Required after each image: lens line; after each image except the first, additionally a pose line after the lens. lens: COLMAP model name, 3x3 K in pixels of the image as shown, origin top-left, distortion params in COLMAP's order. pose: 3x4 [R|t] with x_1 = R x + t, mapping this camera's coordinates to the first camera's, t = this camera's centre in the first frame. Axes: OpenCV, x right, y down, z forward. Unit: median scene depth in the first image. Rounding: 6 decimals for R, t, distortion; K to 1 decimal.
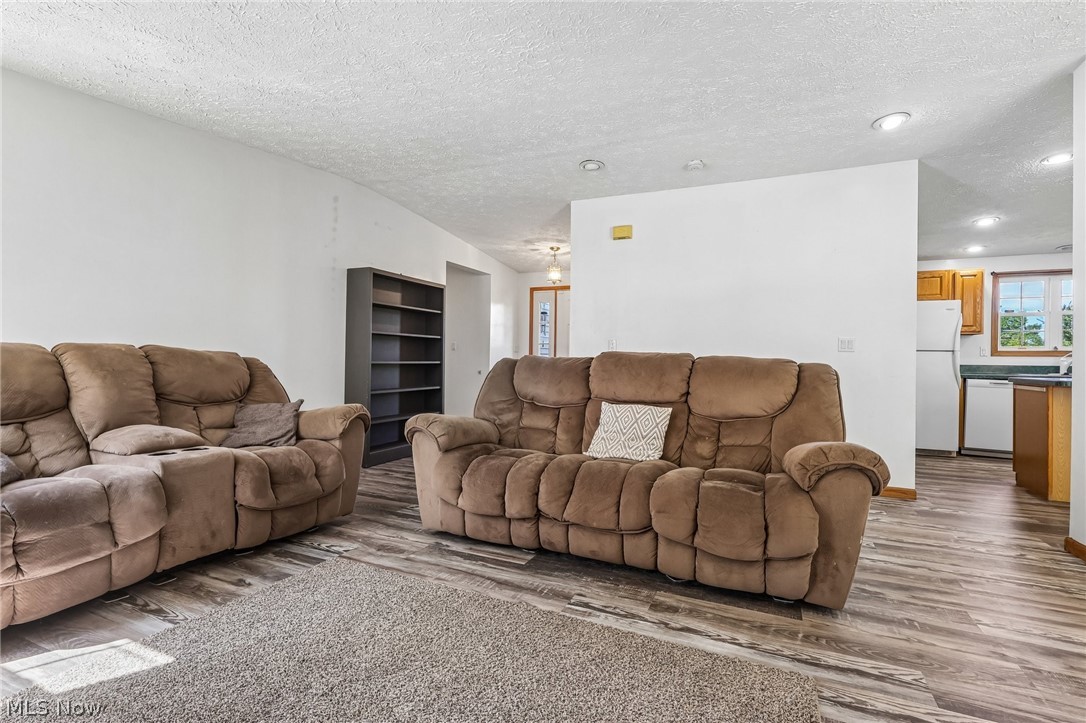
lens RADIAL K [[519.7, 0, 520.5], [0, 519.7, 363.6], [0, 0, 1]] dist [-0.009275, 0.002610]
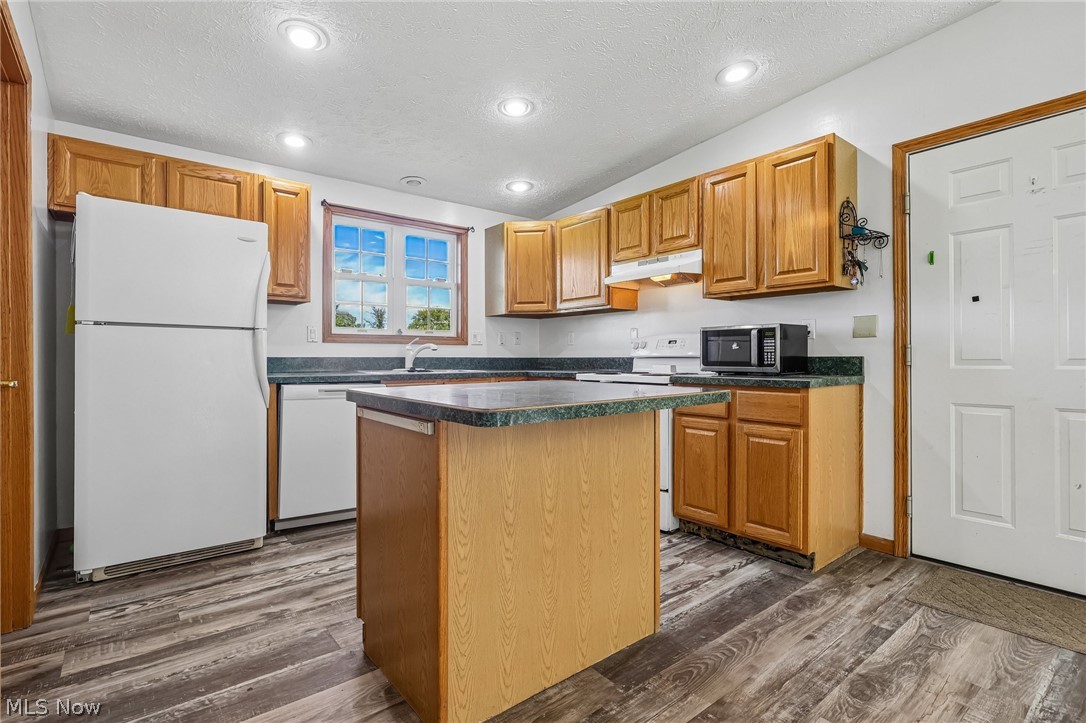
lens RADIAL K [[519.7, 0, 550.8], [0, 519.7, 358.8], [0, 0, 1]] dist [-0.009275, 0.002610]
pose [[0.422528, -0.012375, 0.906265, 0.517669], [0.008214, 0.999918, 0.009824, 0.000982], [-0.906313, 0.003293, 0.422595, 0.548955]]
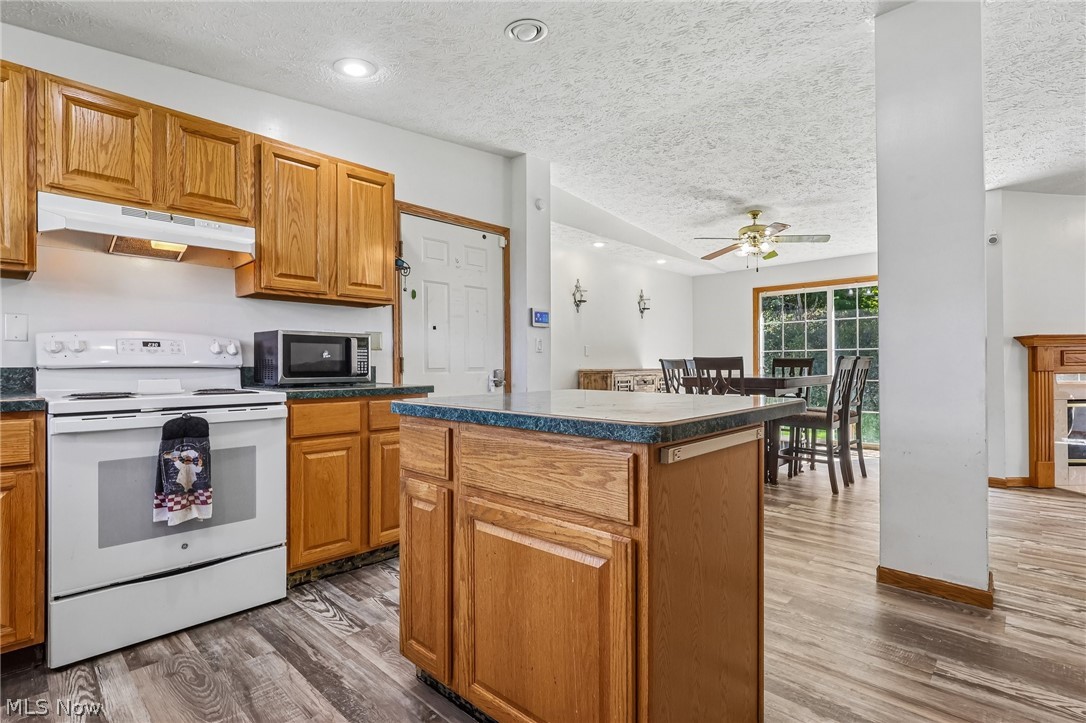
lens RADIAL K [[519.7, 0, 536.9], [0, 519.7, 364.1], [0, 0, 1]] dist [-0.009275, 0.002610]
pose [[-0.955113, -0.001954, 0.296236, 0.739357], [-0.001439, 0.999997, 0.001956, 0.002414], [-0.296239, 0.001442, -0.955113, 0.982947]]
